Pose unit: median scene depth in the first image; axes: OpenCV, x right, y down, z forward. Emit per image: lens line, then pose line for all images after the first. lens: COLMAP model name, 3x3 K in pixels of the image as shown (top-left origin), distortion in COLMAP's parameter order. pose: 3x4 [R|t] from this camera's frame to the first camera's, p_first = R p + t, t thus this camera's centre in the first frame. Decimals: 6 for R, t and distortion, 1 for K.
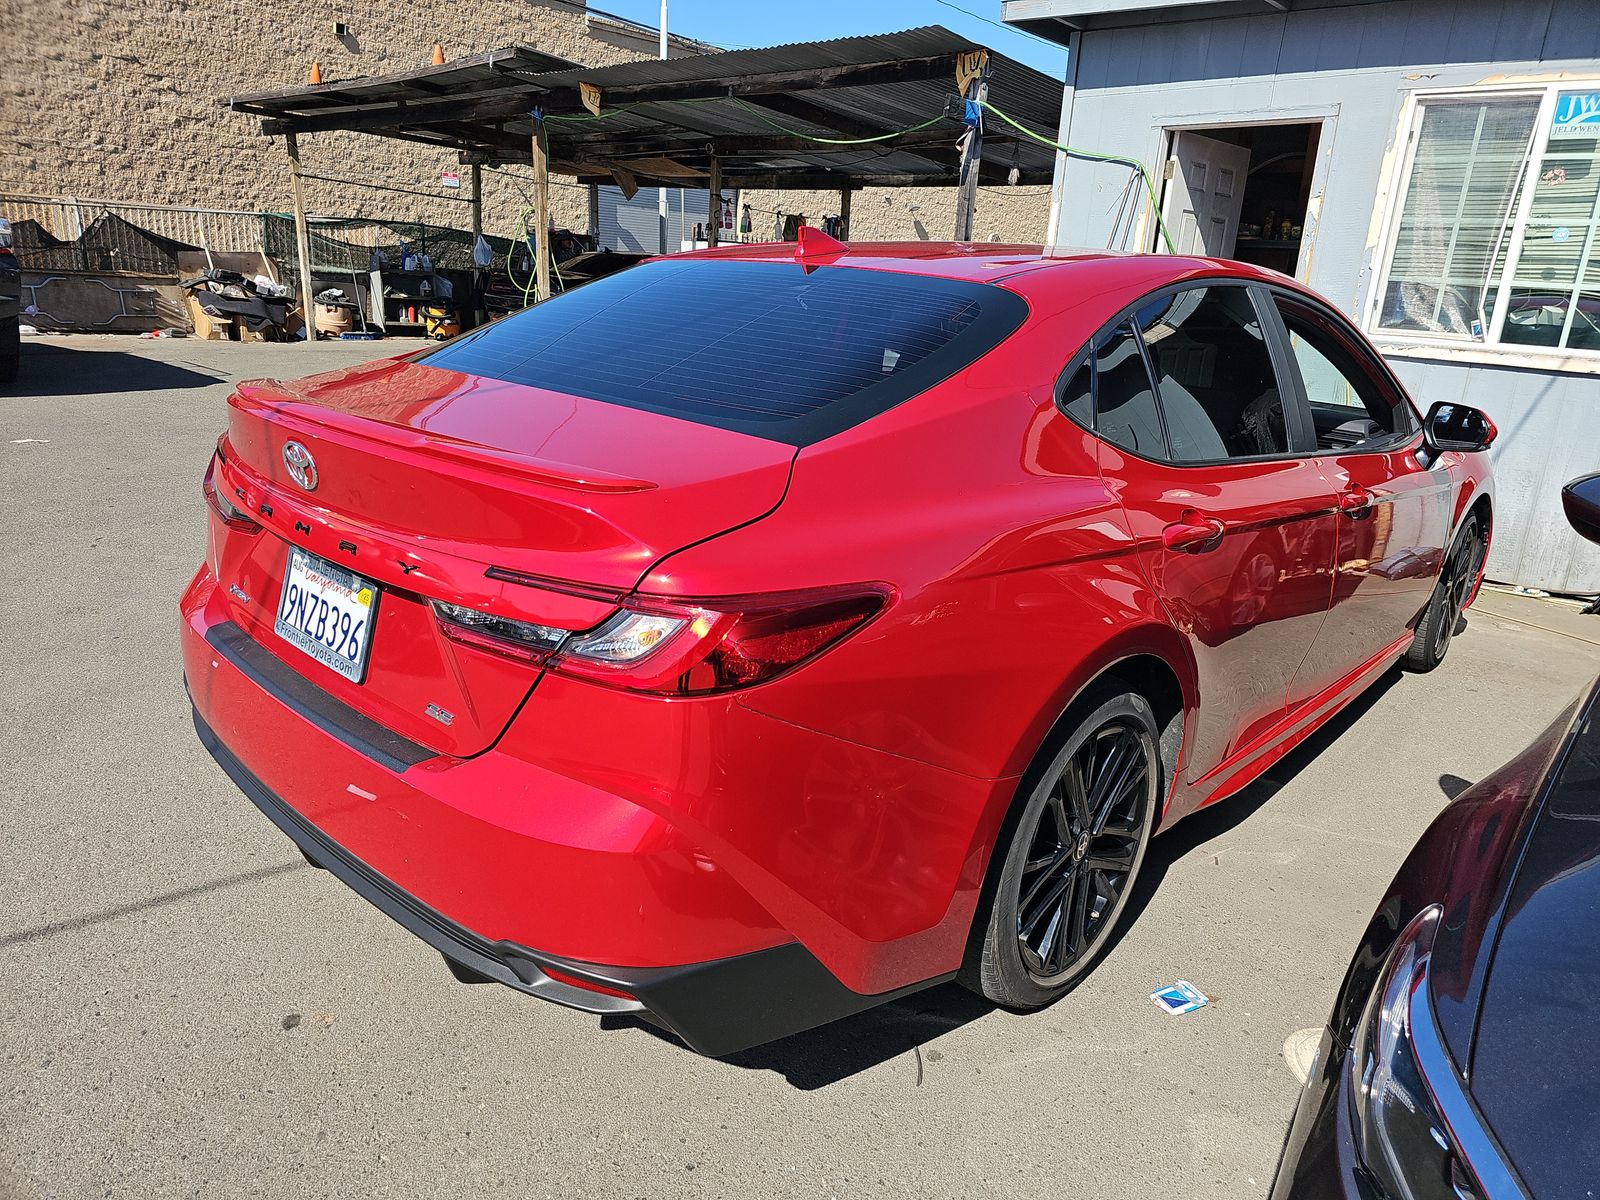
lens RADIAL K [[1050.3, 0, 806.8], [0, 1050.3, 597.5], [0, 0, 1]] dist [0.037105, -0.032656]
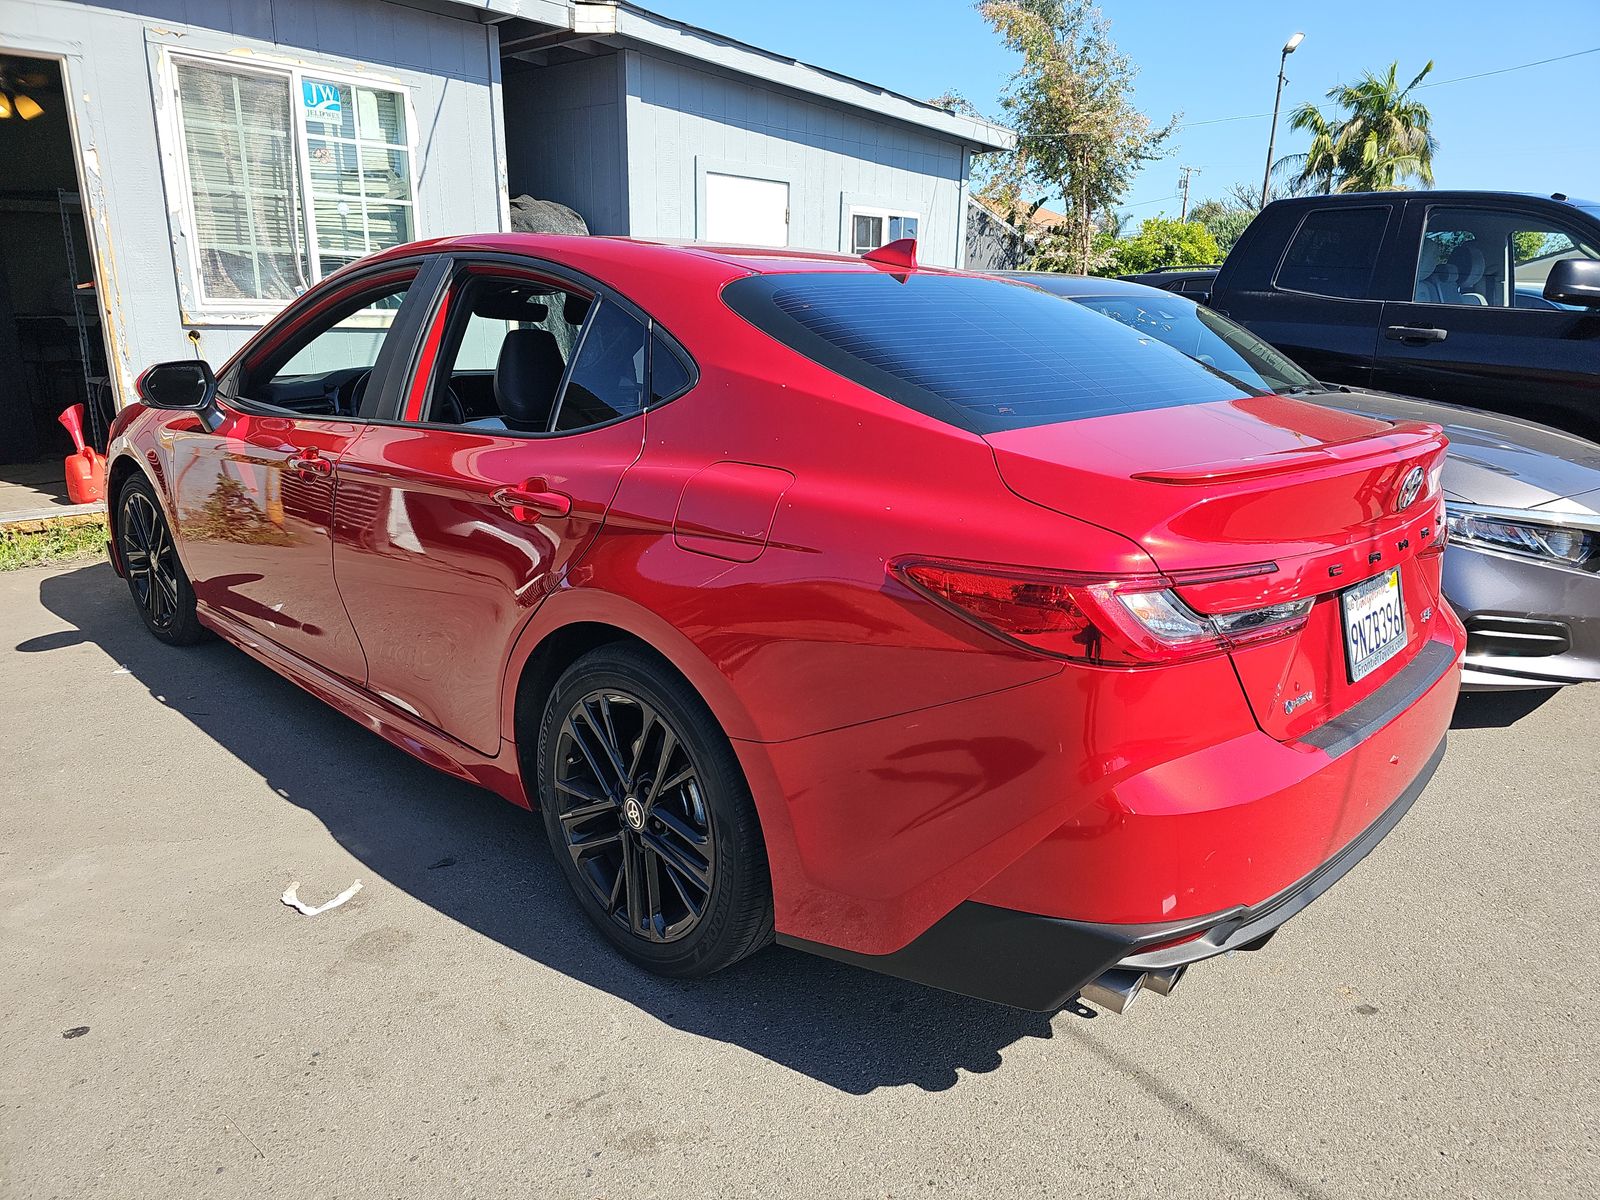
lens RADIAL K [[1050.3, 0, 813.2], [0, 1050.3, 604.0], [0, 0, 1]] dist [0.037105, -0.032656]
pose [[0.032039, -0.326042, 0.944812, -0.484297], [0.269394, 0.913130, 0.305973, -0.158651], [-0.962497, 0.244724, 0.117090, 0.461829]]
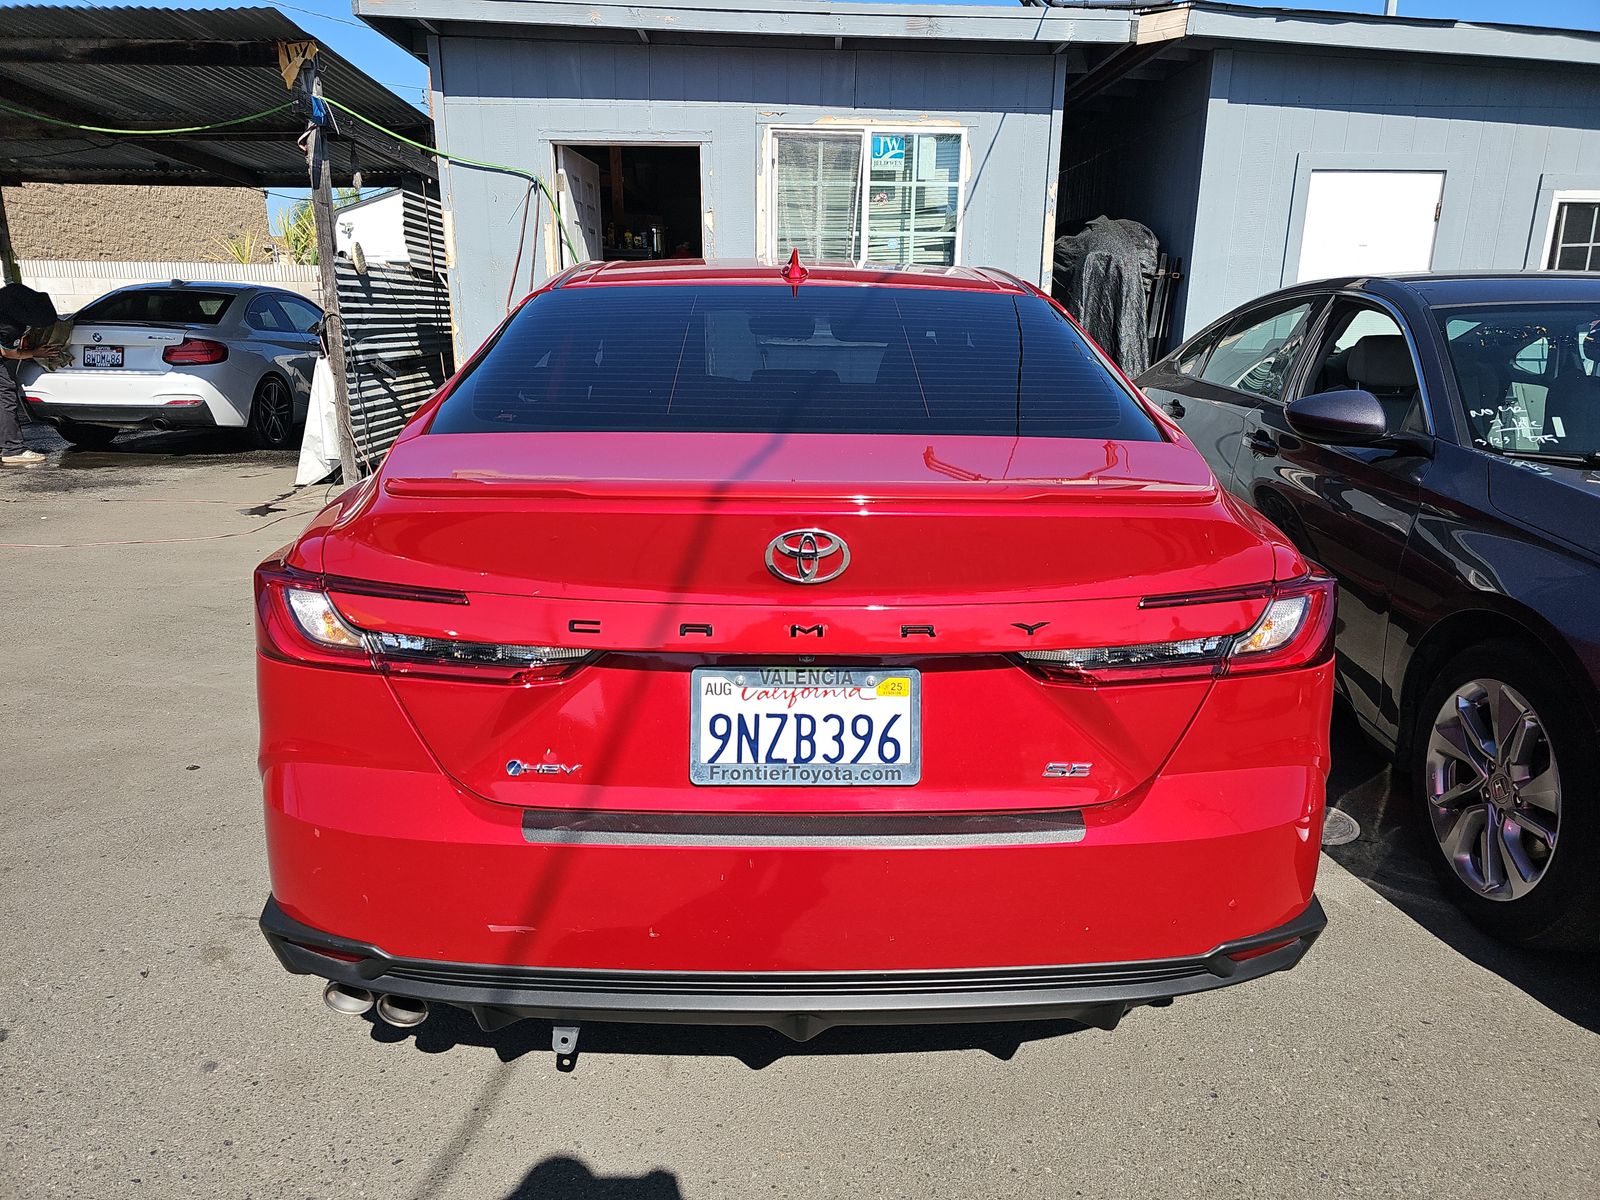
lens RADIAL K [[1050.3, 0, 793.8], [0, 1050.3, 601.5], [0, 0, 1]] dist [0.037105, -0.032656]
pose [[0.727145, -0.229660, 0.646929, -0.317152], [0.228997, 0.969550, 0.086799, -0.050821], [-0.647164, 0.085030, 0.757594, 0.119964]]
